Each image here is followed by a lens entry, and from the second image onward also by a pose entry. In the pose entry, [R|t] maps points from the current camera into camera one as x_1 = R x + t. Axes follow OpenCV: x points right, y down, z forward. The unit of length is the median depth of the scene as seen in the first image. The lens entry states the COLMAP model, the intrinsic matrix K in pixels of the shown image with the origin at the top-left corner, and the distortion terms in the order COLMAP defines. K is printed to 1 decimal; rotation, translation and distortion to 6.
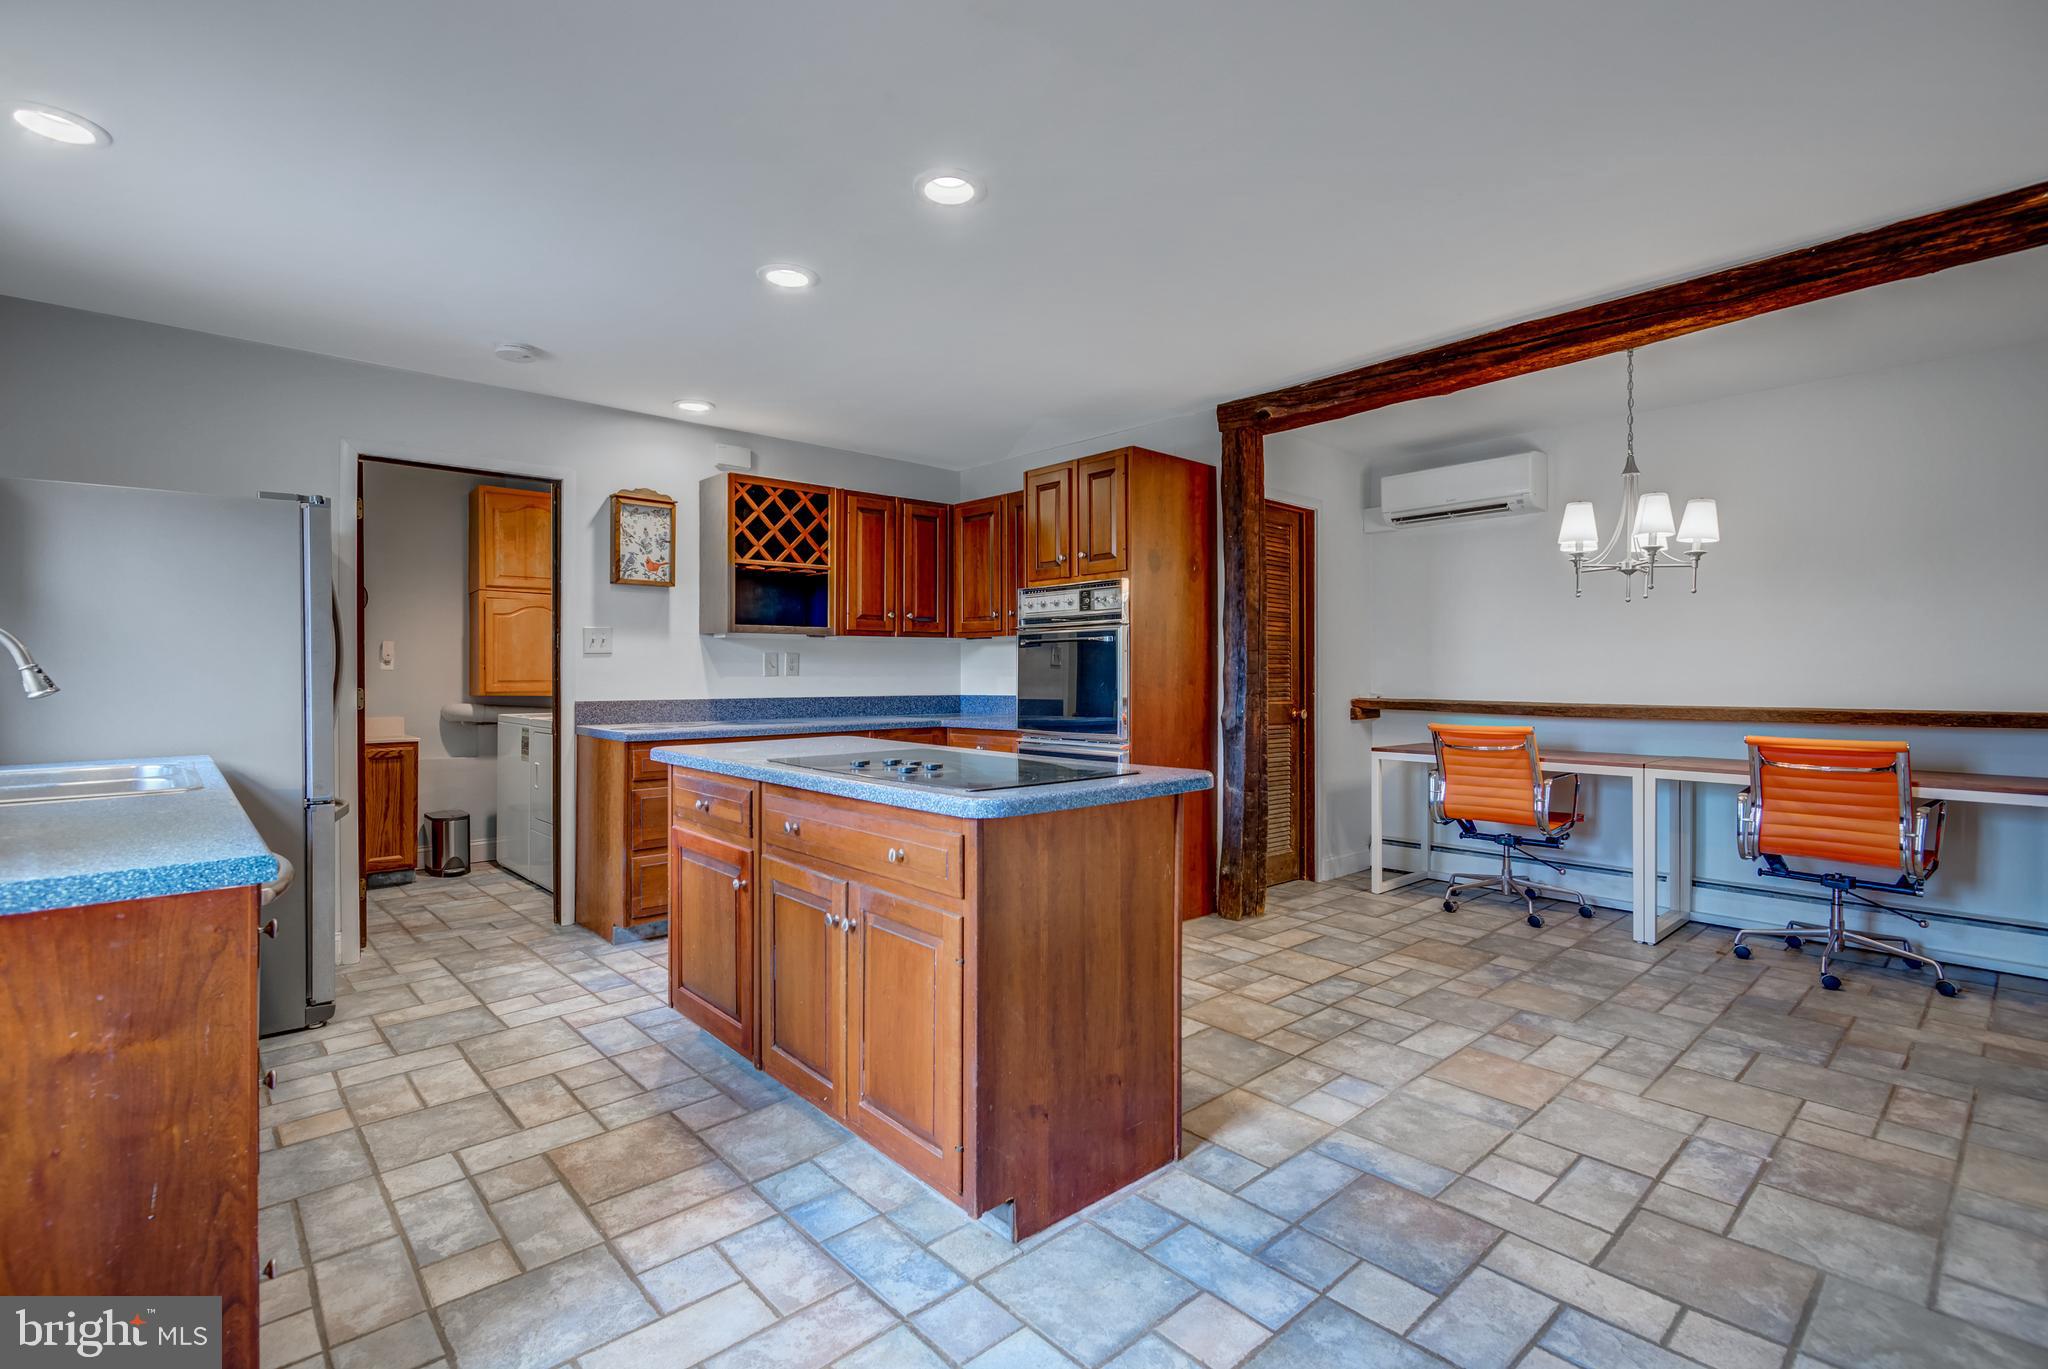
lens RADIAL K [[934.1, 0, 1027.2], [0, 934.1, 678.9], [0, 0, 1]] dist [0.001917, 0.000298]
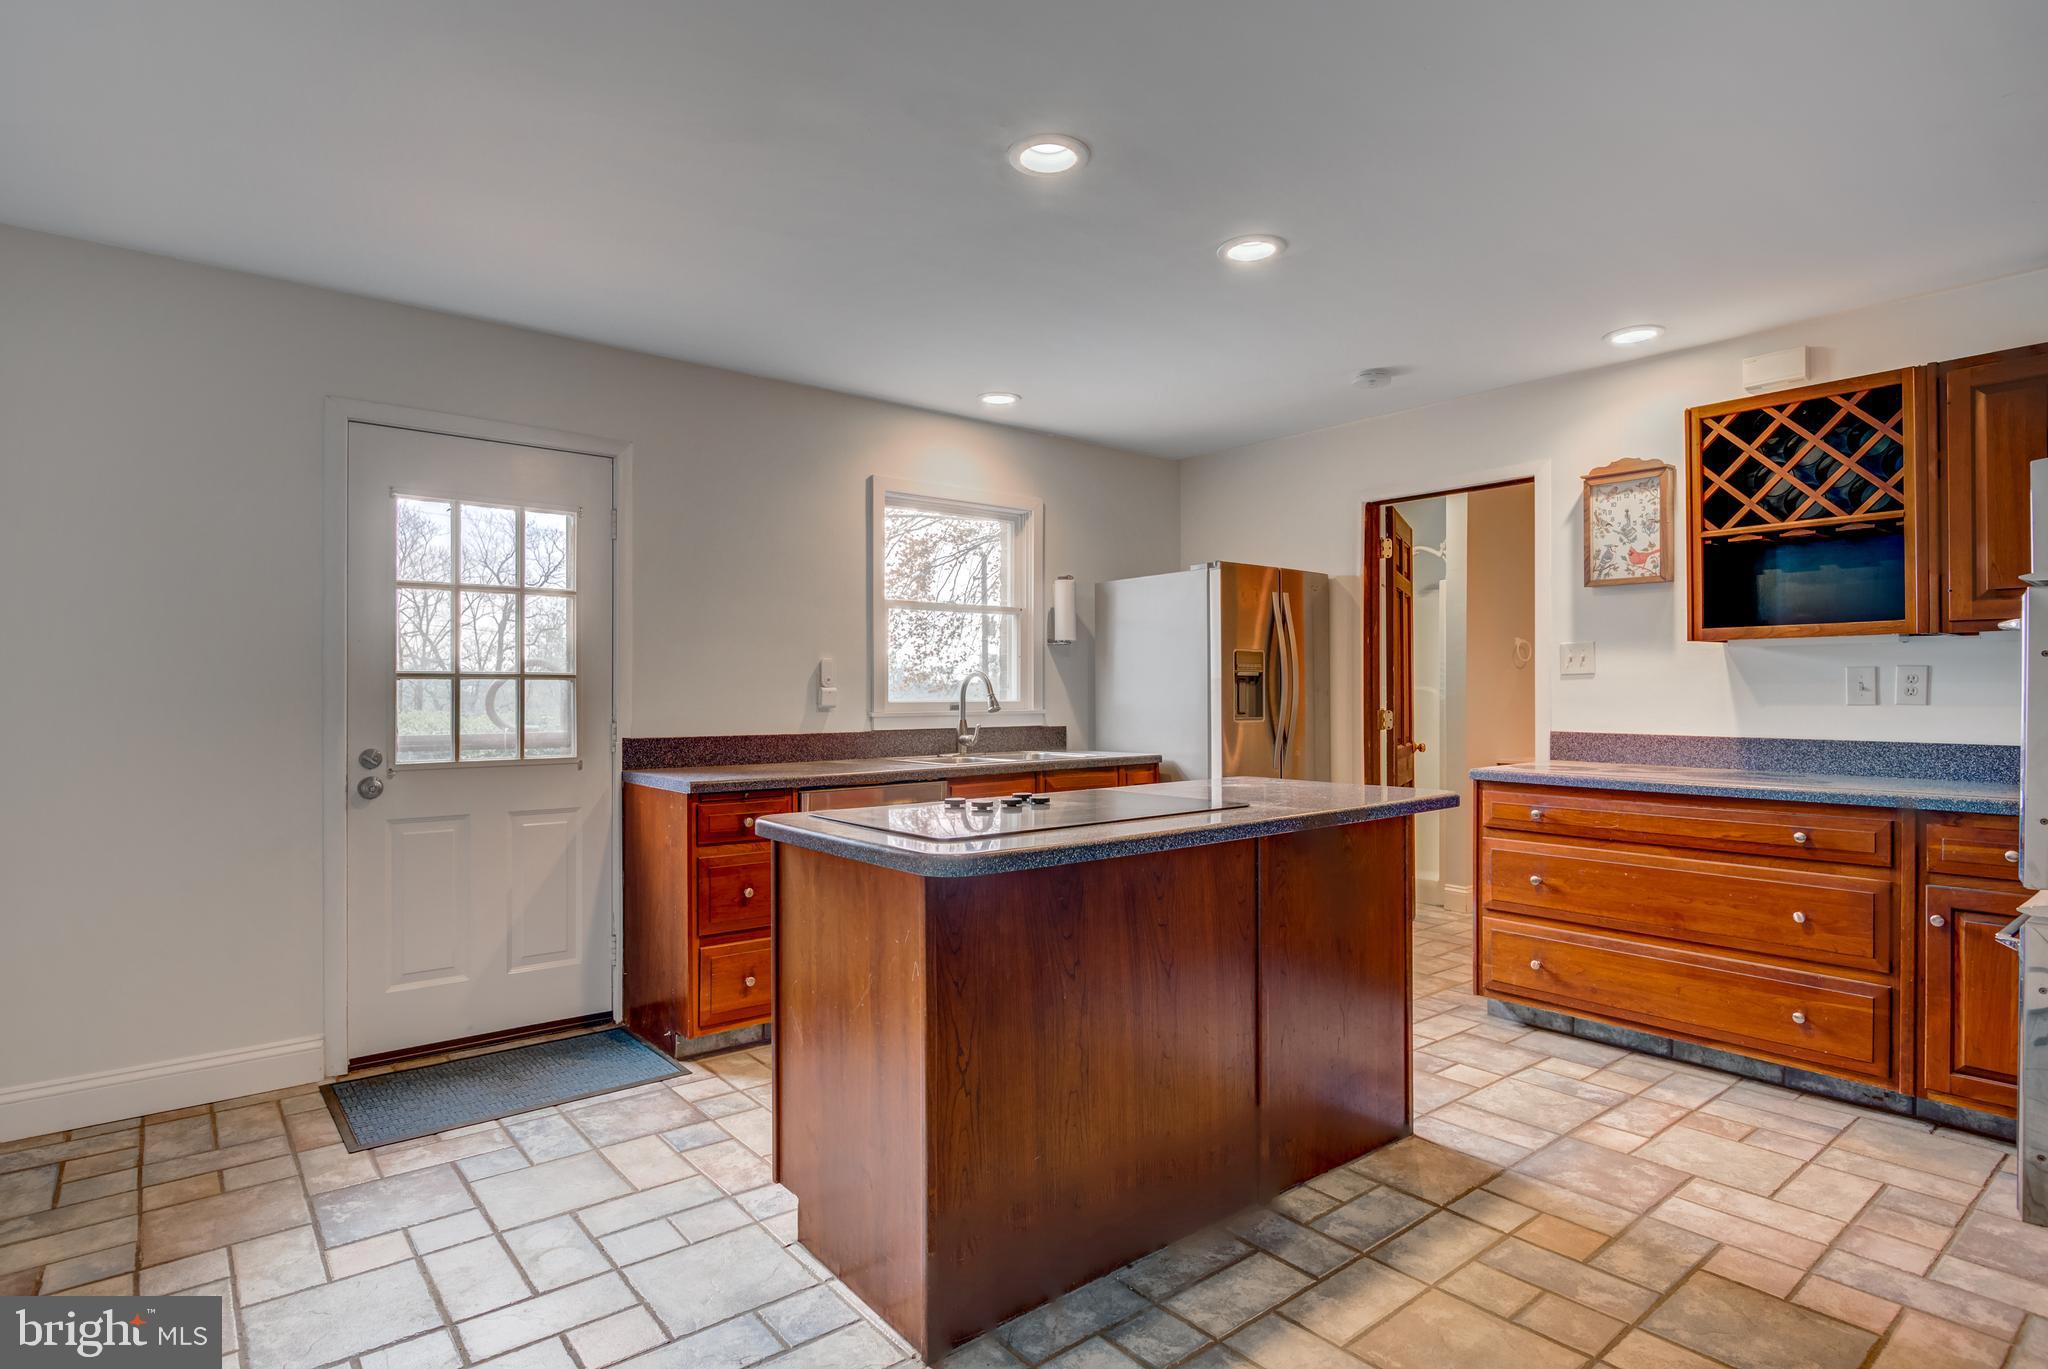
lens RADIAL K [[1074.0, 0, 1013.2], [0, 1074.0, 680.4], [0, 0, 1]] dist [0.004324, -0.000596]
pose [[-0.065082, -0.003645, -0.997873, 0.645514], [-0.000852, 0.999993, -0.003597, -0.022257], [0.997880, 0.000616, -0.065085, 0.703770]]
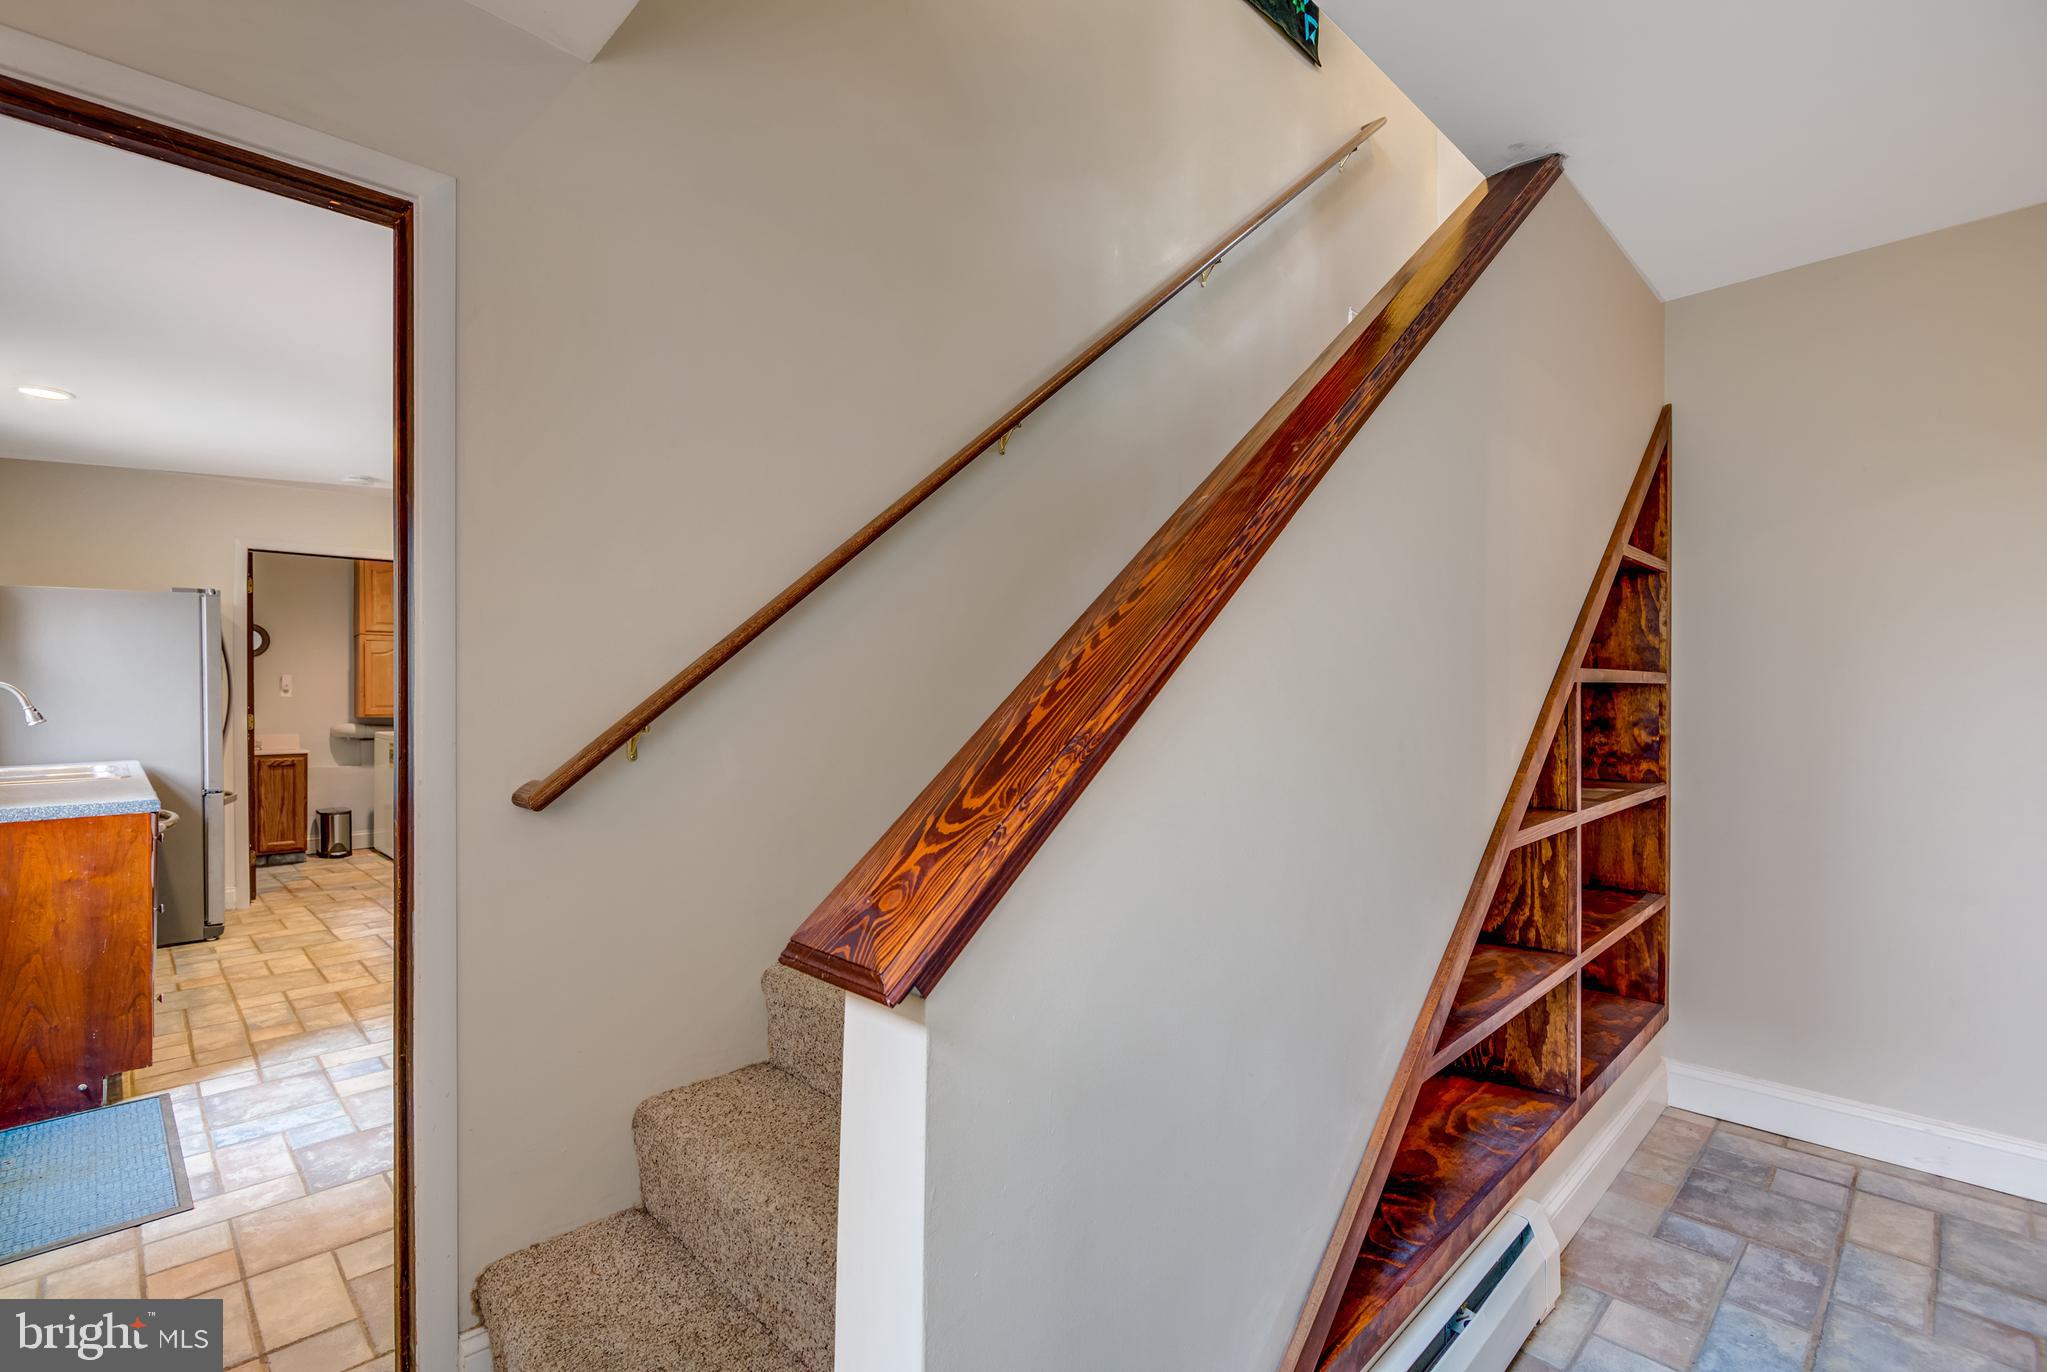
lens RADIAL K [[933.7, 0, 1003.5], [0, 933.7, 693.5], [0, 0, 1]] dist [0.001917, 0.000298]
pose [[0.999808, -0.002257, 0.019473, 0.421317], [0.002234, 0.999997, 0.001172, -0.022279], [-0.019475, -0.001129, 0.999810, -0.458873]]
